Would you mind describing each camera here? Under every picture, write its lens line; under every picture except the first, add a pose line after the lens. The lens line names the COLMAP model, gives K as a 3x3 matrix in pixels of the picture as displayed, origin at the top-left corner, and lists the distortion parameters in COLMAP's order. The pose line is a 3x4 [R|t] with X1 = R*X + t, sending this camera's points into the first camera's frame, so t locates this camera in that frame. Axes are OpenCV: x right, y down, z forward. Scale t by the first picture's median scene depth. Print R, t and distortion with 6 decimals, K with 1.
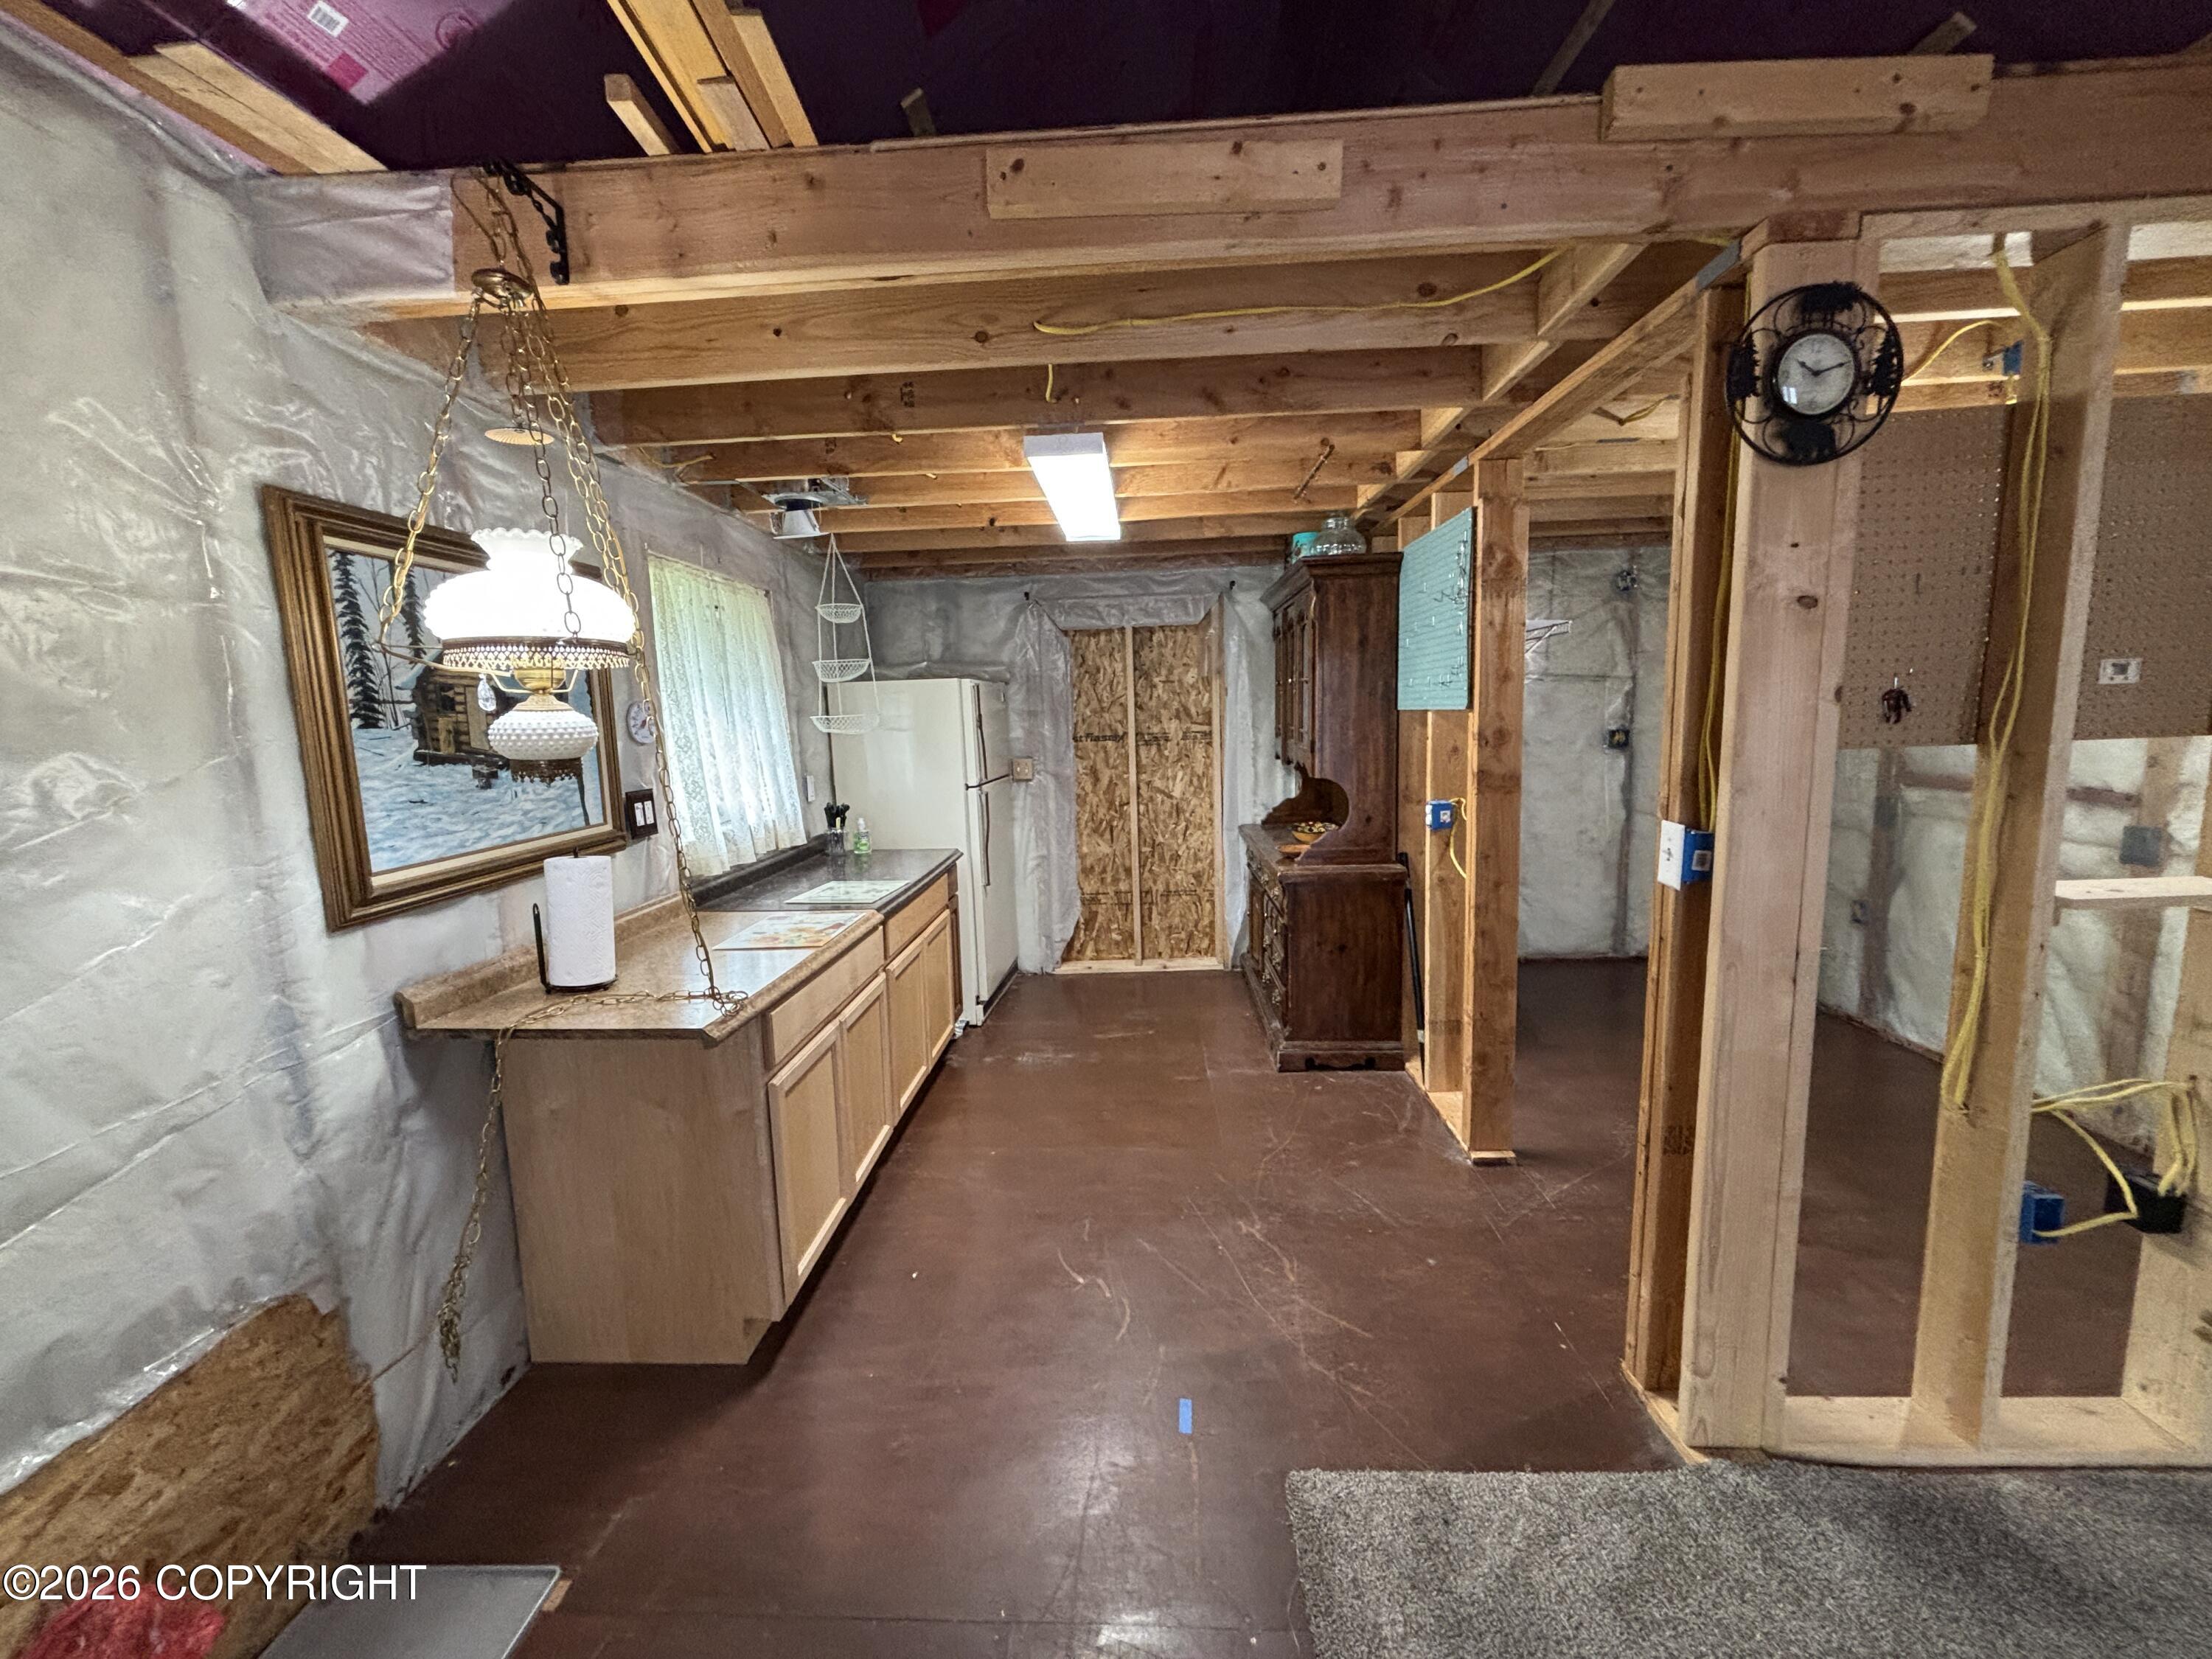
lens RADIAL K [[888.7, 0, 1106.0], [0, 888.7, 829.5], [0, 0, 1]] dist [0.000254, -0.000288]
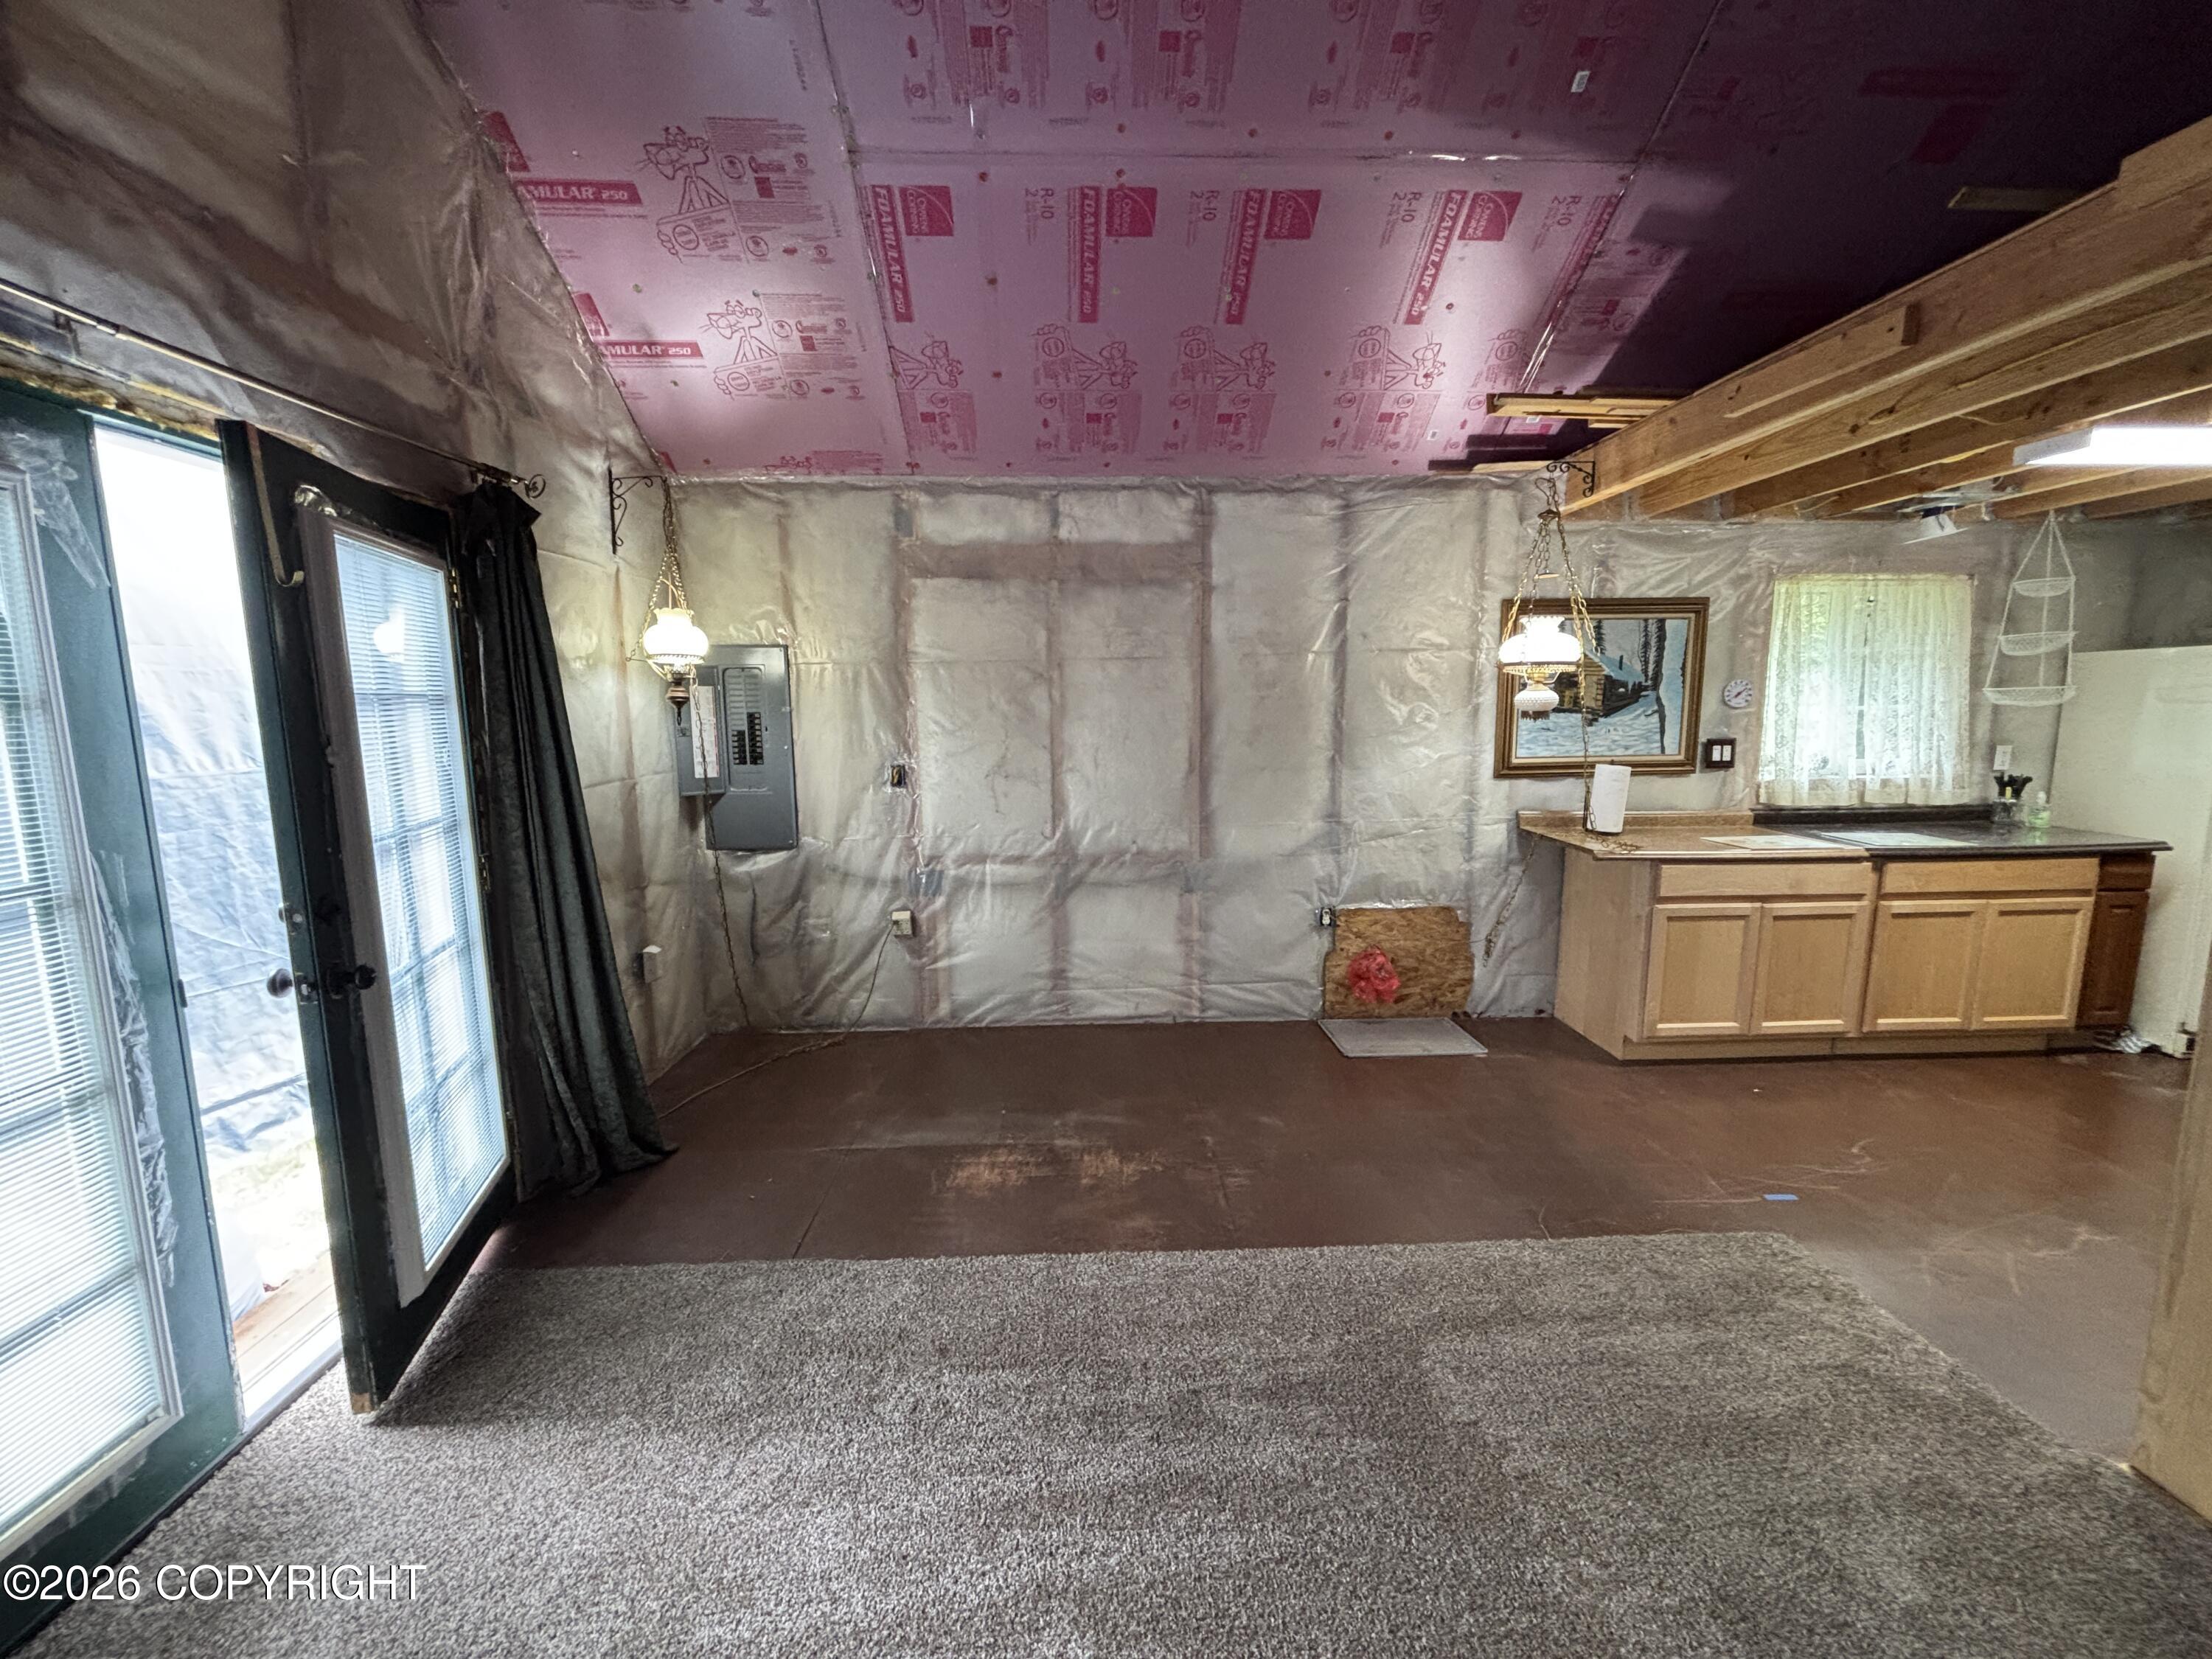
lens RADIAL K [[899.1, 0, 1106.0], [0, 899.1, 829.5], [0, 0, 1]] dist [-0.001820, 0.002404]
pose [[0.080351, 0.168842, -0.982363, 0.710607], [-0.122828, 0.979715, 0.158340, -0.003080], [0.989170, 0.107939, 0.099460, -0.141785]]
